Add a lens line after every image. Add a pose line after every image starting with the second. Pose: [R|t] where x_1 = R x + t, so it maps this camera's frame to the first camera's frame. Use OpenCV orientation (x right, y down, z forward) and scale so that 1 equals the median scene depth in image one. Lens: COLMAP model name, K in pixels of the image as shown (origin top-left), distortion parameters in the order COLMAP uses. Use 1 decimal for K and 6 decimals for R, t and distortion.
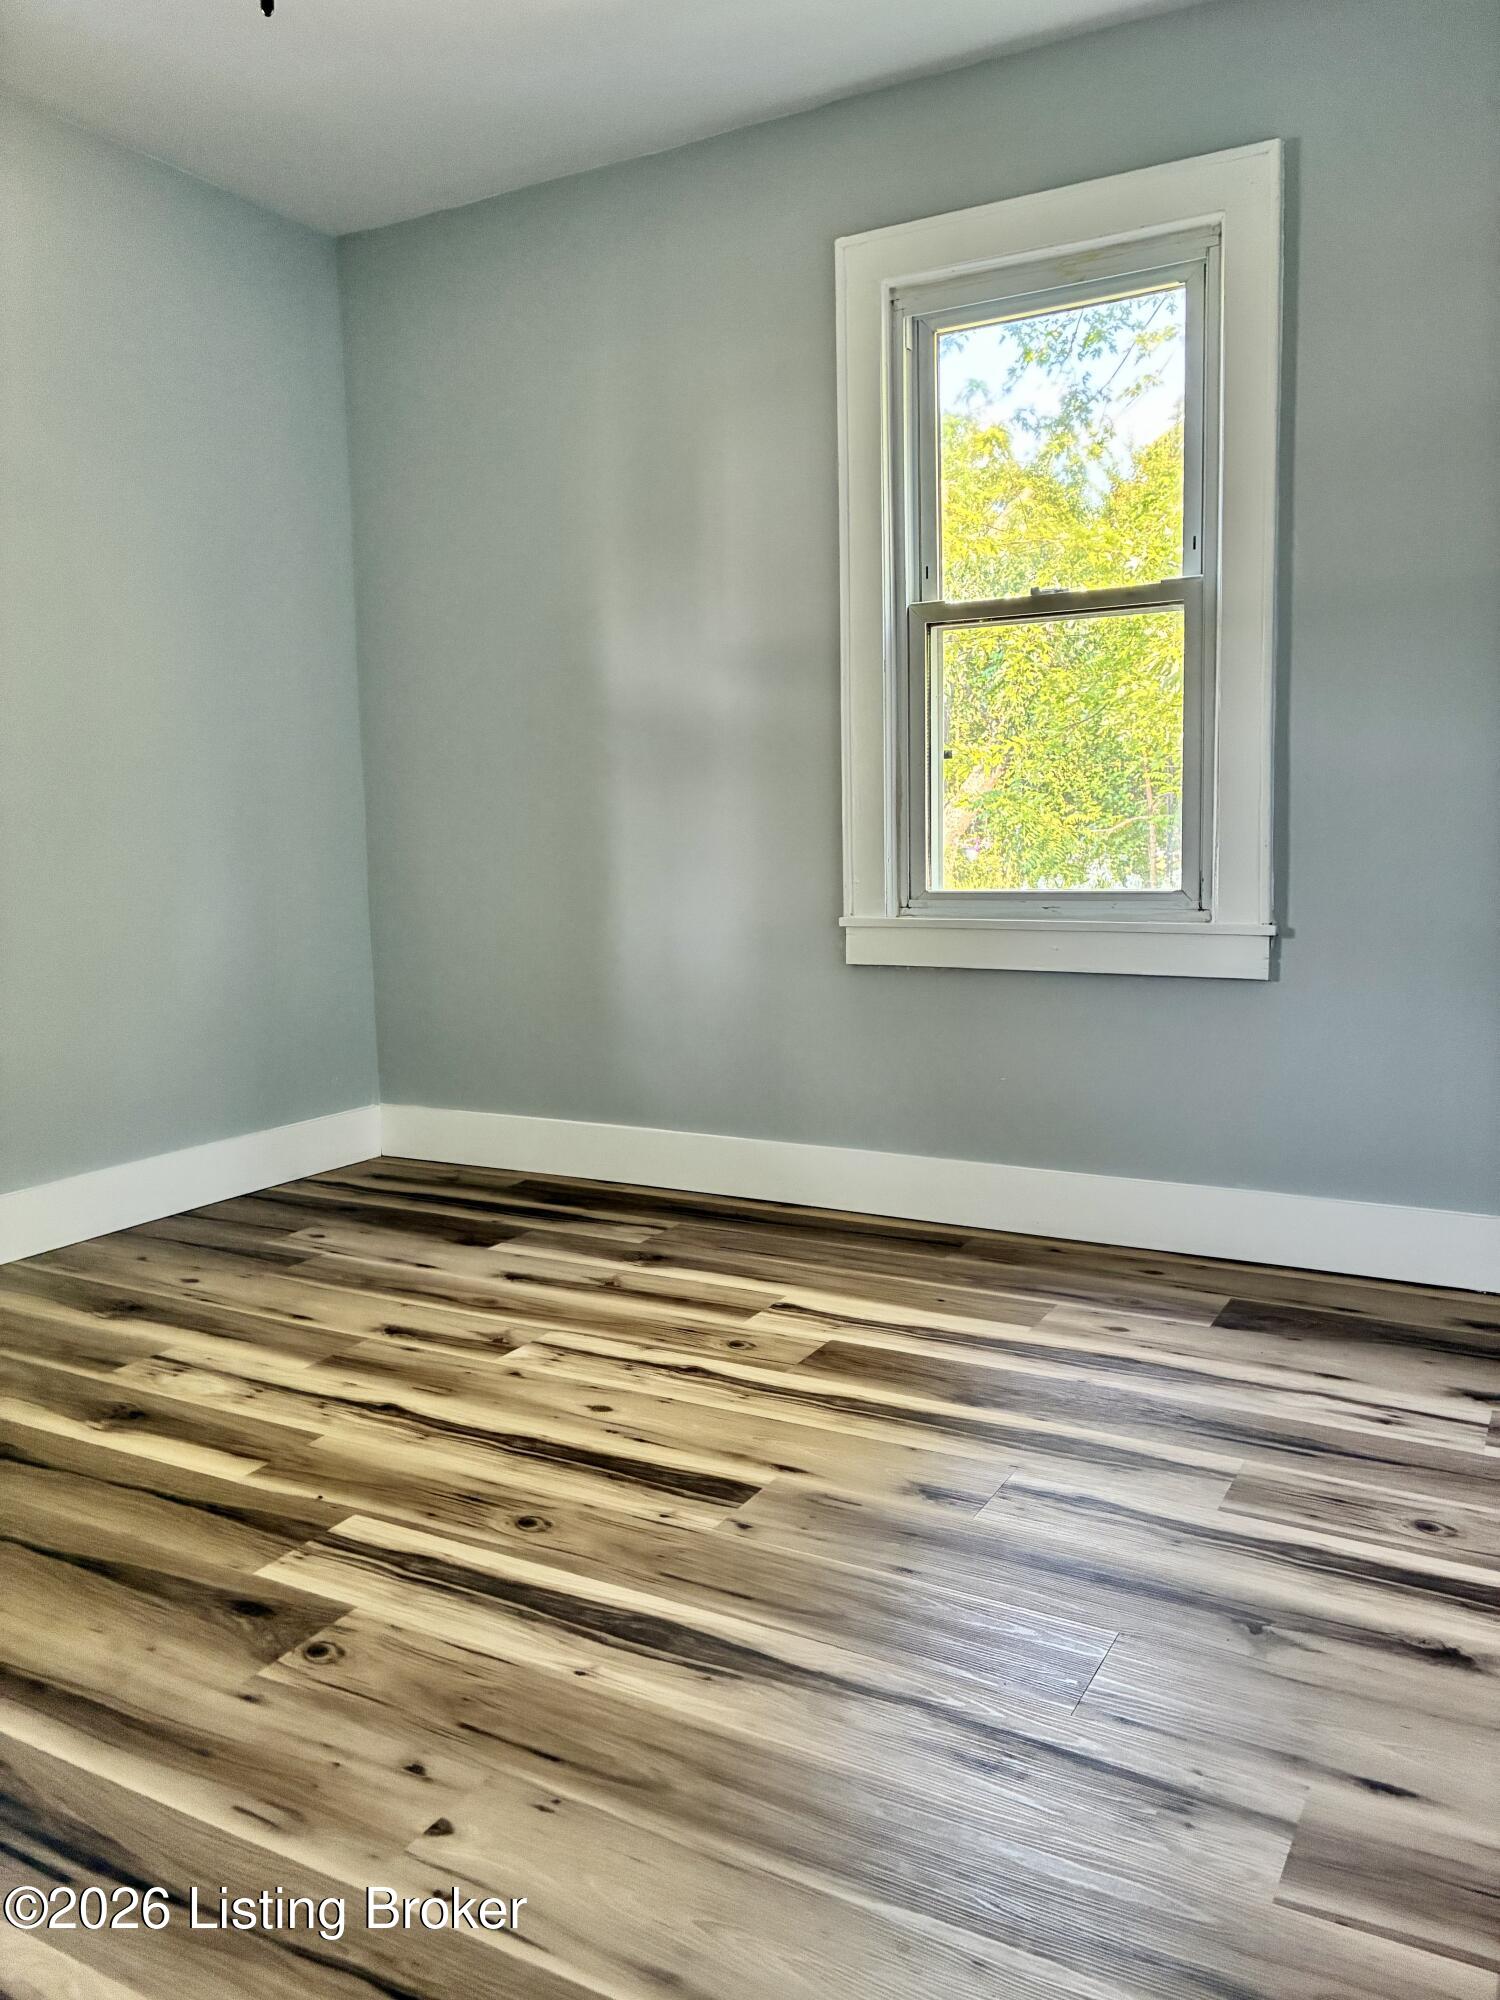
lens RADIAL K [[1518.9, 0, 757.2], [0, 1518.9, 992.7], [0, 0, 1]] dist [0.048202, -0.065693]
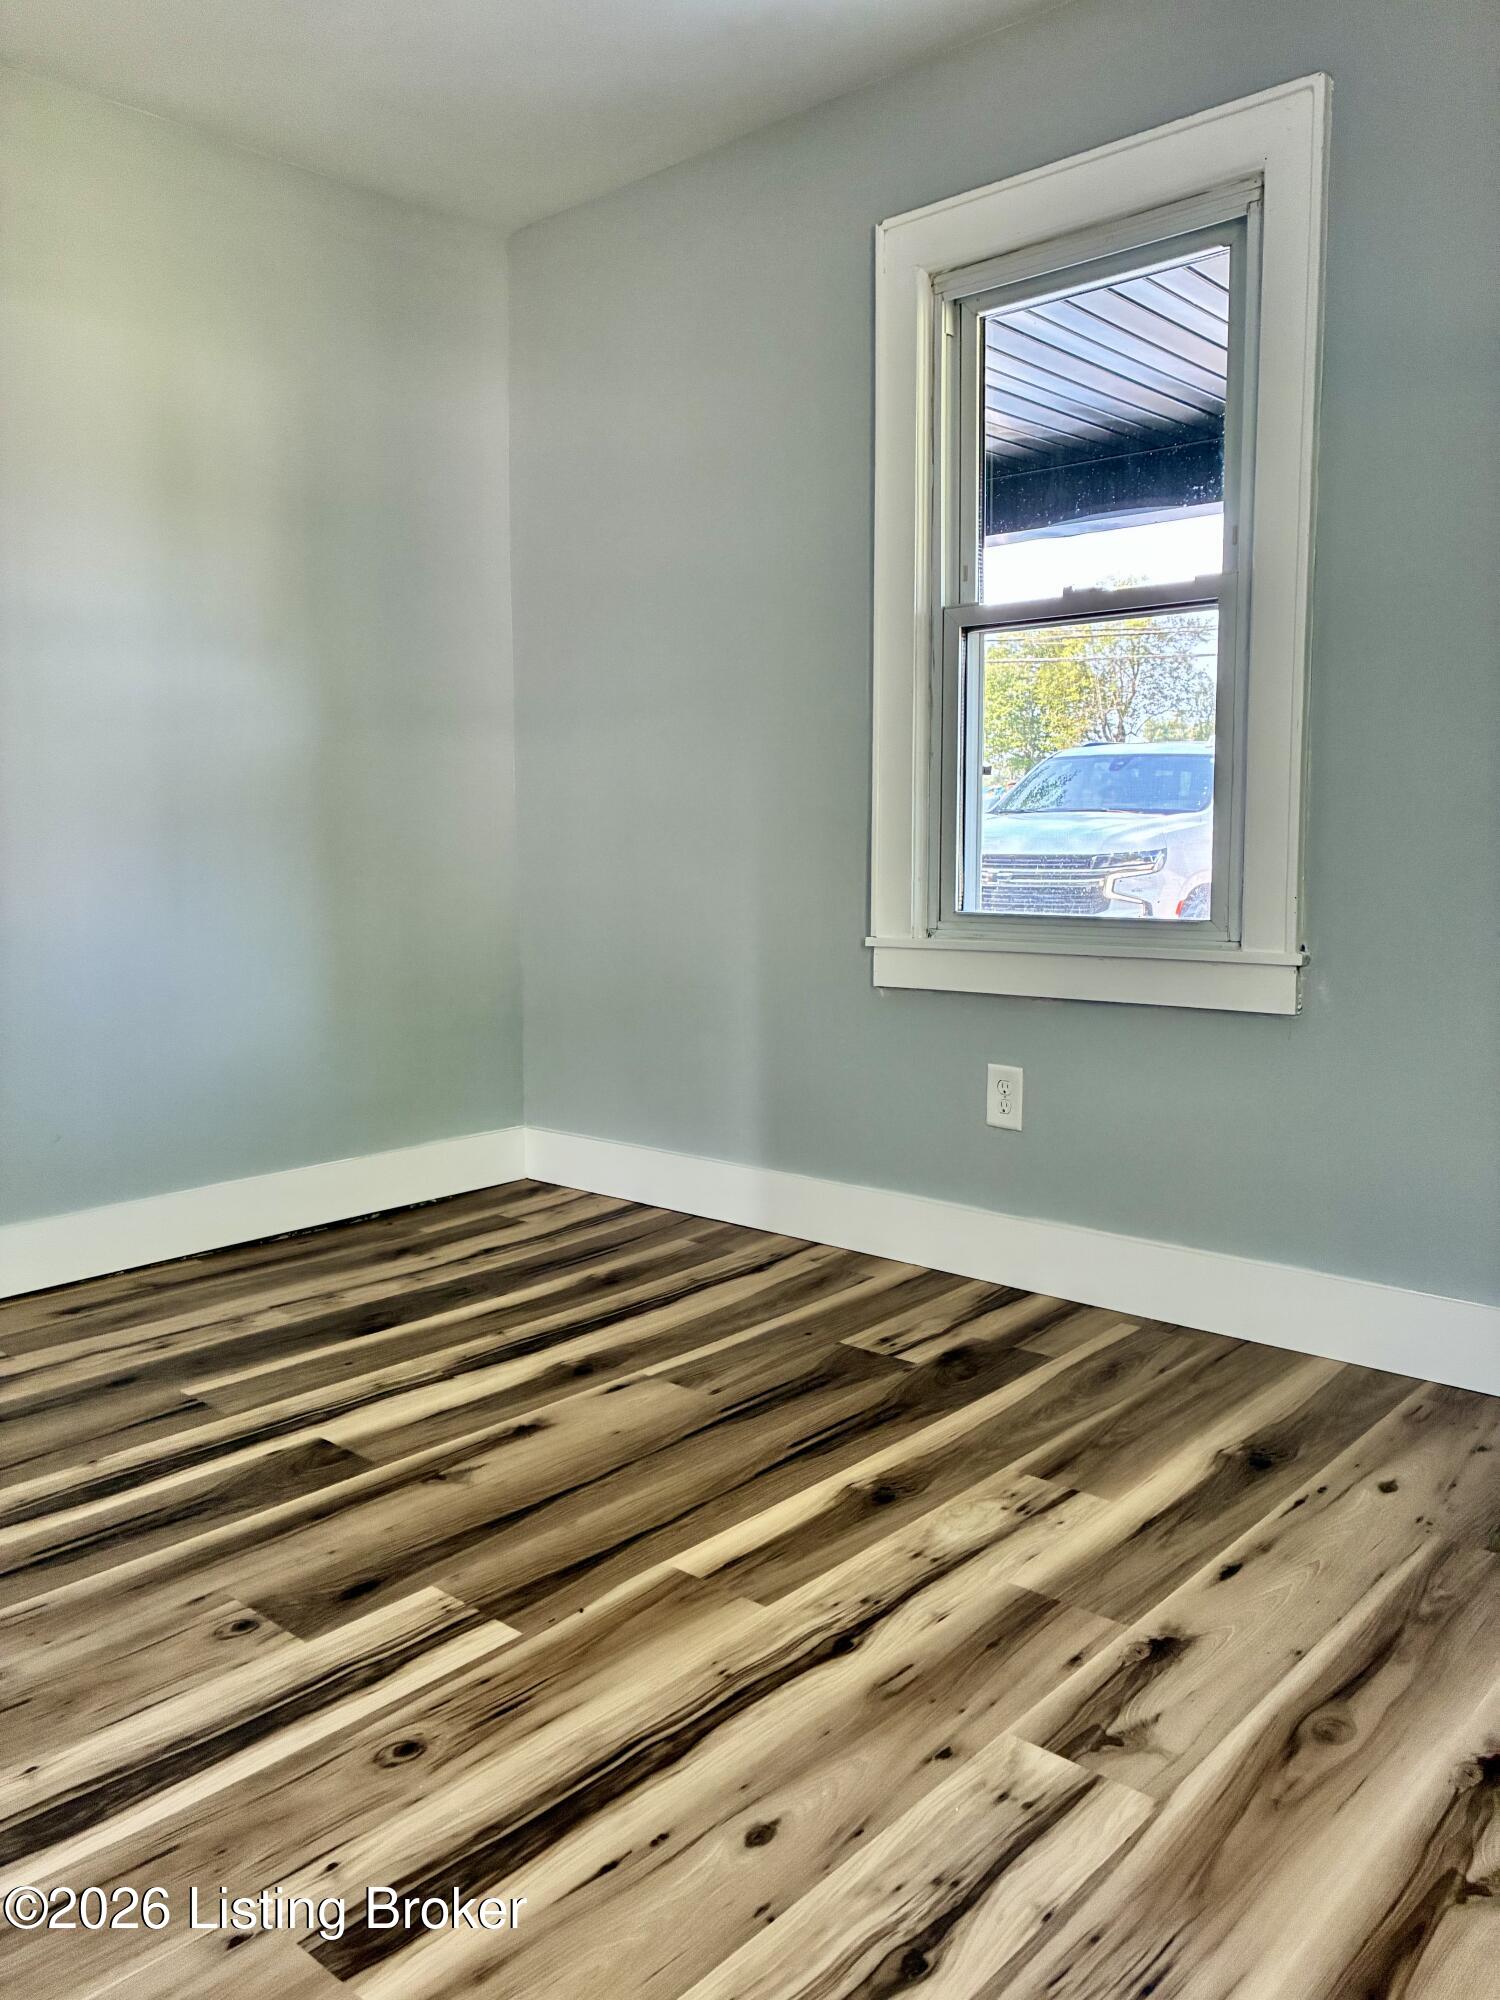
lens RADIAL K [[1518.9, 0, 757.2], [0, 1518.9, 992.7], [0, 0, 1]] dist [0.048202, -0.065693]
pose [[-0.214396, 0.127716, -0.968361, 0.413807], [-0.100260, 0.983300, 0.151884, -0.135032], [0.971588, 0.129651, -0.198011, 1.019785]]
